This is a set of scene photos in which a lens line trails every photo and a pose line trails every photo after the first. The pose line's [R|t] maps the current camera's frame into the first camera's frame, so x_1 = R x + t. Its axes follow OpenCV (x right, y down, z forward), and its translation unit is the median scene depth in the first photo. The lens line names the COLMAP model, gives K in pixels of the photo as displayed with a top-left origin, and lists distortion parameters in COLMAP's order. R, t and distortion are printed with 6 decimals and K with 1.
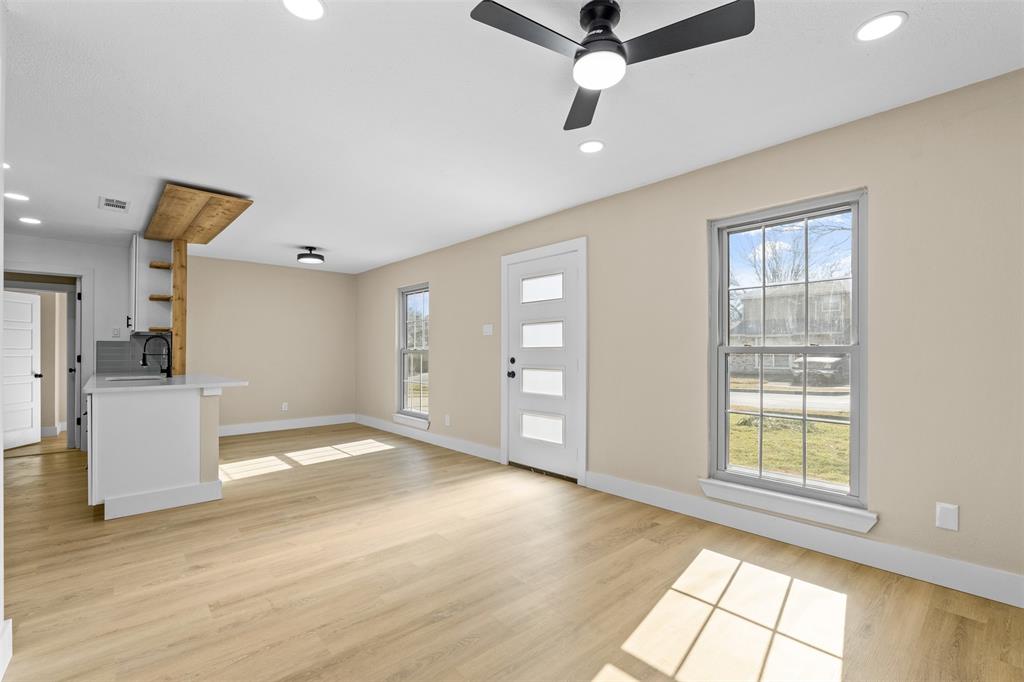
lens RADIAL K [[451.3, 0, 510.4], [0, 451.3, 349.2], [0, 0, 1]] dist [-0.002799, 0.000311]
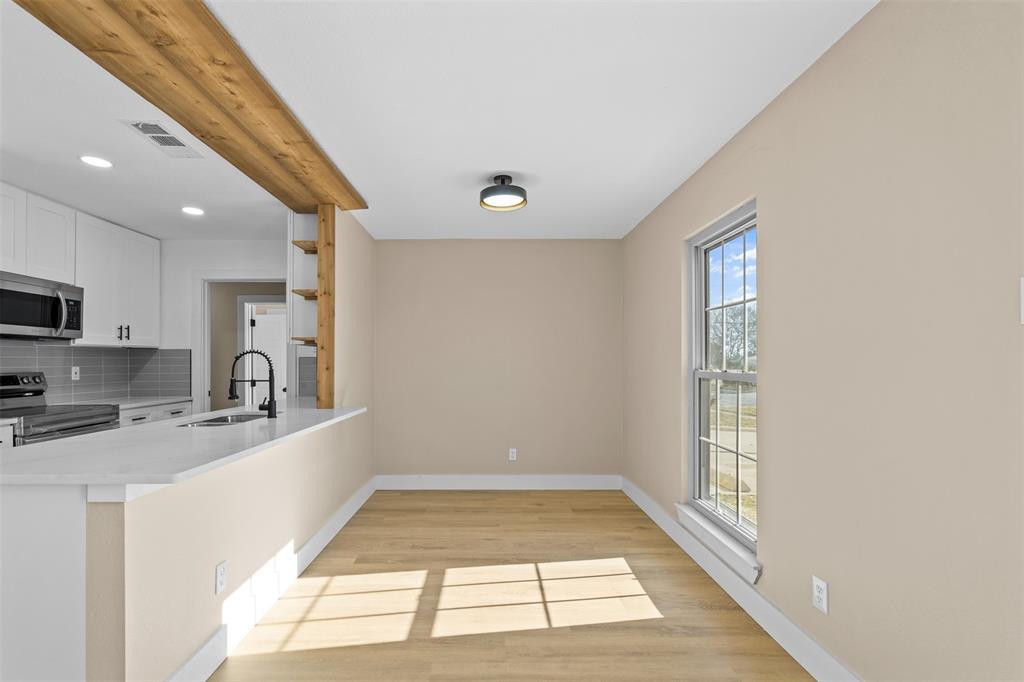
lens RADIAL K [[463.8, 0, 489.2], [0, 463.8, 358.8], [0, 0, 1]] dist [-0.001950, -0.000241]
pose [[0.740253, -0.002157, -0.672325, -0.107861], [0.004933, 0.999985, 0.002224, -0.017682], [0.672311, -0.004963, 0.740252, 0.705151]]
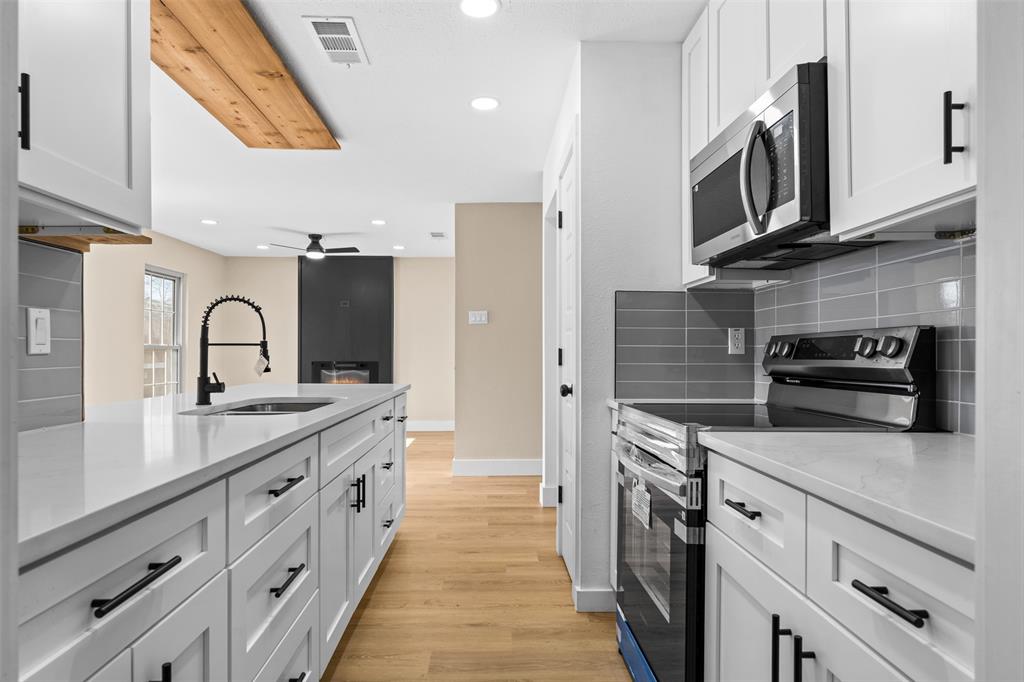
lens RADIAL K [[589.1, 0, 512.3], [0, 589.1, 353.8], [0, 0, 1]] dist [-0.000856, -0.000299]
pose [[-0.766876, 0.000330, 0.641795, -1.231146], [-0.001647, 0.999996, -0.002483, 0.019668], [-0.641793, -0.002962, -0.766872, 1.172708]]
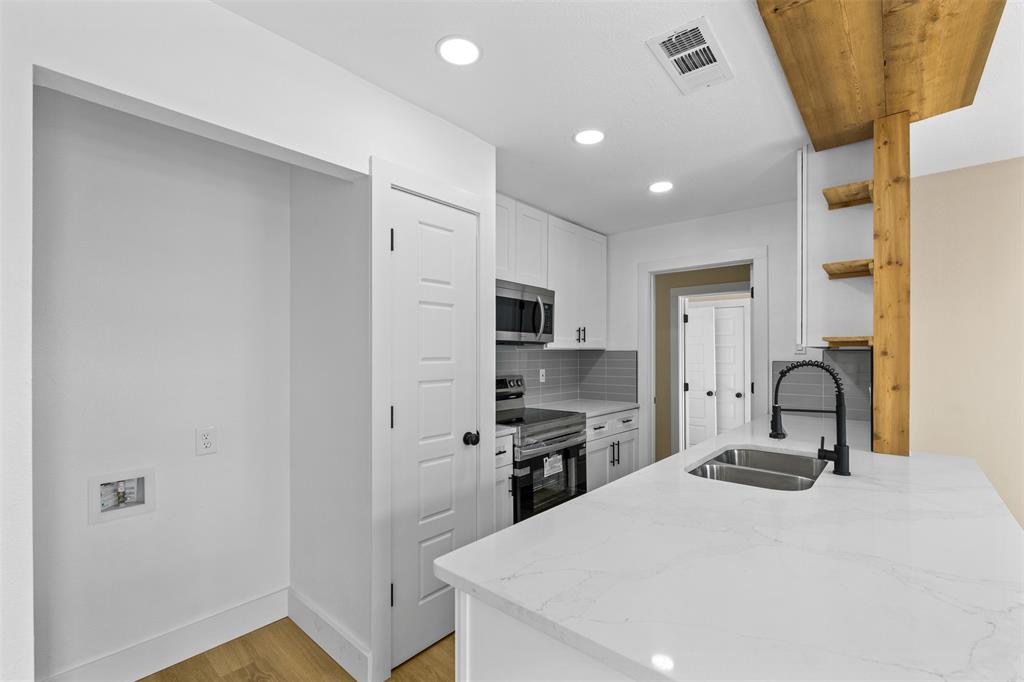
lens RADIAL K [[451.3, 0, 510.4], [0, 451.3, 349.2], [0, 0, 1]] dist [-0.002799, 0.000311]
pose [[0.120066, -0.006709, -0.992743, -0.406712], [0.006792, 0.999959, -0.005937, -0.038343], [0.992743, -0.006030, 0.120107, 0.661701]]
